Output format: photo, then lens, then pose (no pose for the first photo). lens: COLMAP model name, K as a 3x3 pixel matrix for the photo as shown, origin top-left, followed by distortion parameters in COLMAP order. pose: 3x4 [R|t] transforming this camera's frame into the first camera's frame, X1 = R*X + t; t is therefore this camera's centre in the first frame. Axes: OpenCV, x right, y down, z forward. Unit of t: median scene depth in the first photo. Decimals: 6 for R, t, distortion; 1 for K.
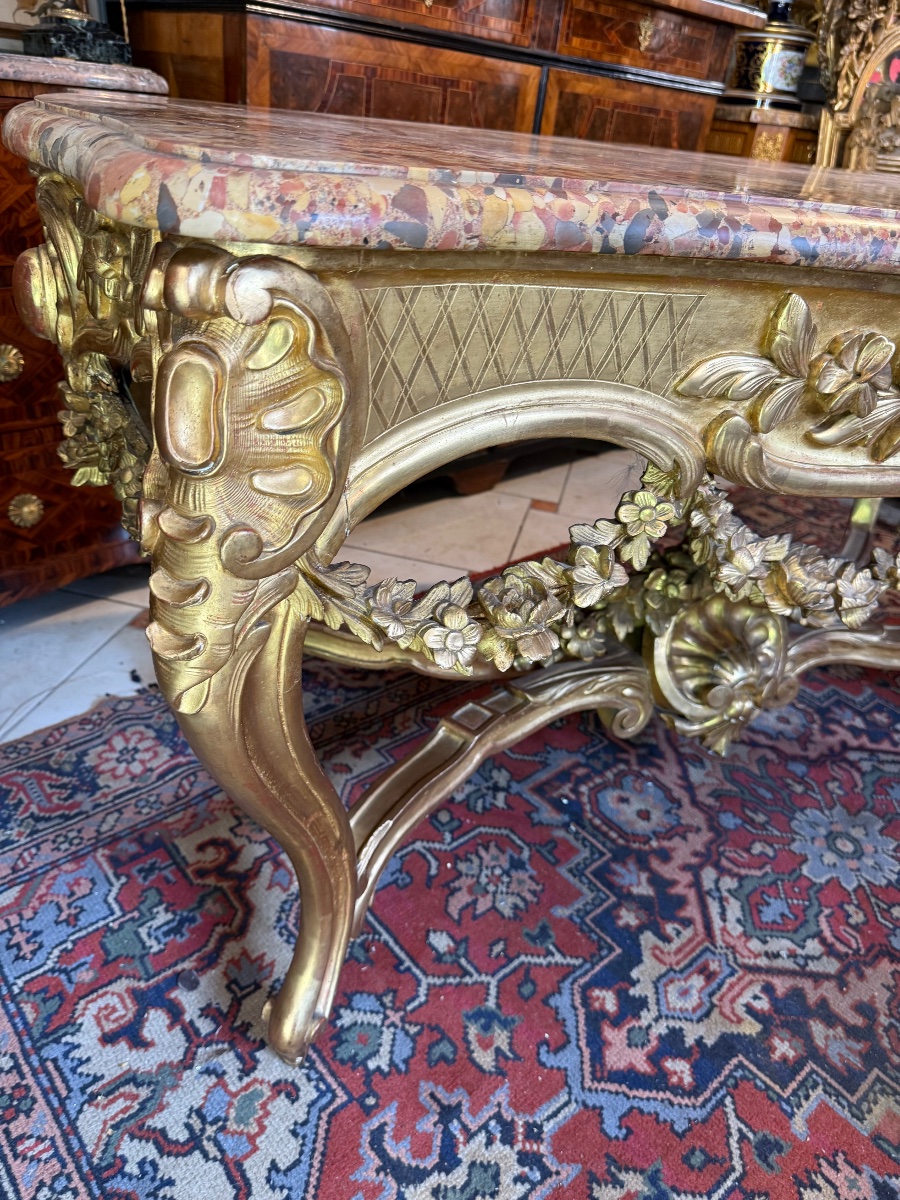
lens RADIAL K [[871.4, 0, 439.5], [0, 871.4, 610.3], [0, 0, 1]] dist [0.020535, -0.039047]
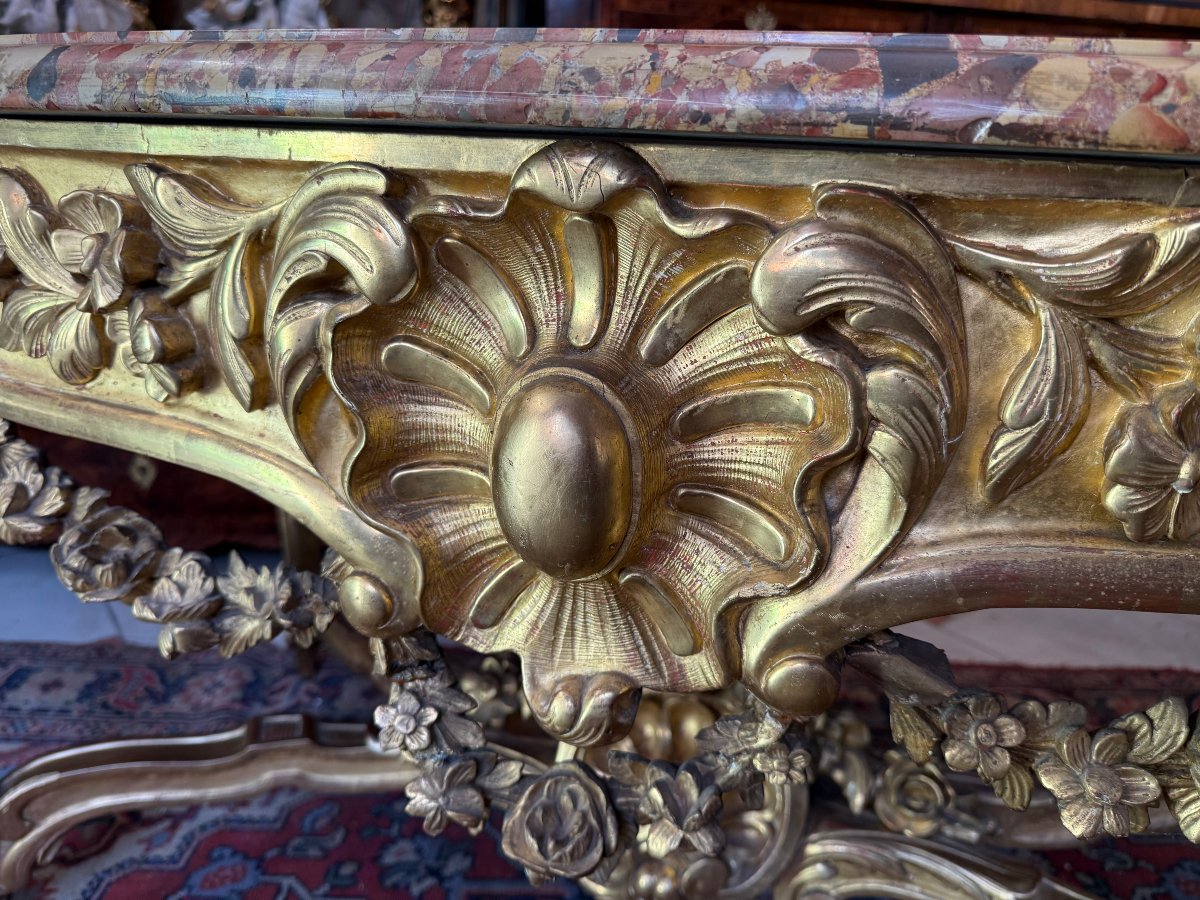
lens RADIAL K [[871.4, 0, 590.7], [0, 871.4, 432.2], [0, 0, 1]] dist [0.020535, -0.039047]
pose [[0.763846, 0.115750, -0.634934, 0.857506], [-0.299976, 0.934737, -0.190477, -0.080502], [0.571449, 0.335960, 0.748717, 0.477920]]
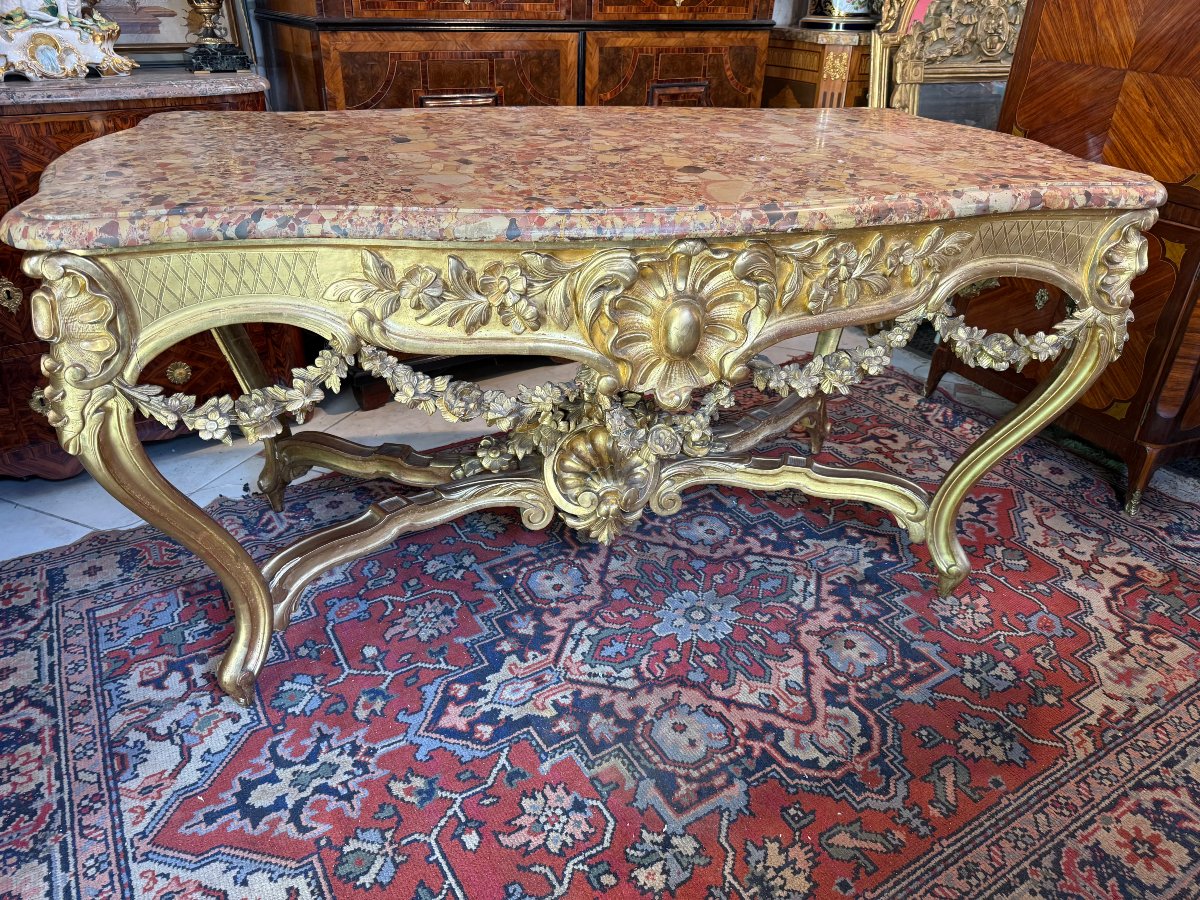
lens RADIAL K [[871.4, 0, 602.0], [0, 871.4, 452.6], [0, 0, 1]] dist [0.020535, -0.039047]
pose [[0.984226, 0.011892, -0.176518, 0.730313], [-0.018486, 0.999189, -0.035761, 0.091458], [0.175950, 0.038460, 0.983647, -0.472679]]
